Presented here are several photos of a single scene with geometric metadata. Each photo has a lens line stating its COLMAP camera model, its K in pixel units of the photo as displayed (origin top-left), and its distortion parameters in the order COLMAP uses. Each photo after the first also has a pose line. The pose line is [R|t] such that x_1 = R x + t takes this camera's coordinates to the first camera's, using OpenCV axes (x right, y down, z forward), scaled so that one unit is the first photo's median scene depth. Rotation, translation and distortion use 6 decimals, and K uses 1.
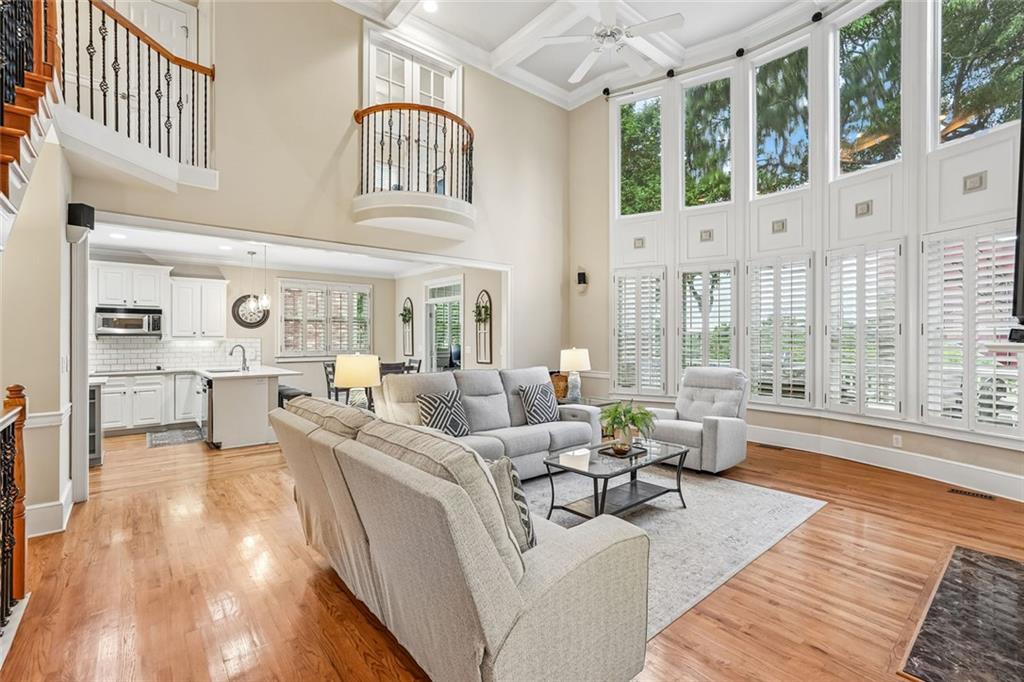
lens RADIAL K [[455.6, 0, 513.8], [0, 455.6, 337.3], [0, 0, 1]] dist [-0.008448, 0.006253]
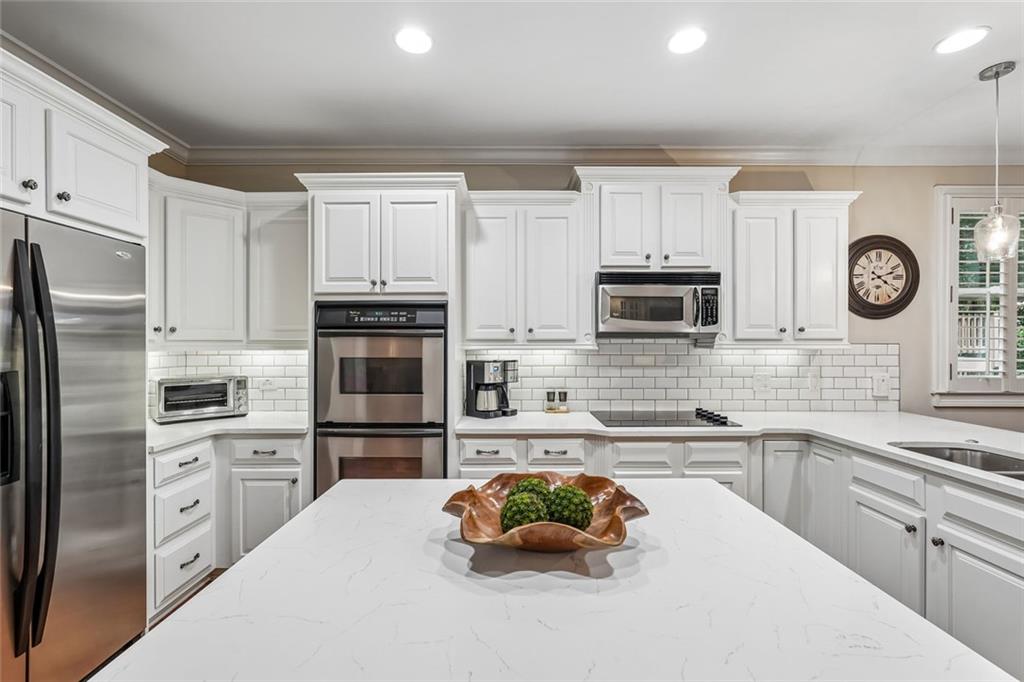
lens RADIAL K [[455.6, 0, 501.3], [0, 455.6, 343.4], [0, 0, 1]] dist [-0.008448, 0.006253]
pose [[0.751590, 0.000061, -0.659630, -0.663808], [0.000085, 1.000000, 0.000188, 0.001931], [0.659630, -0.000198, 0.751590, 0.575858]]
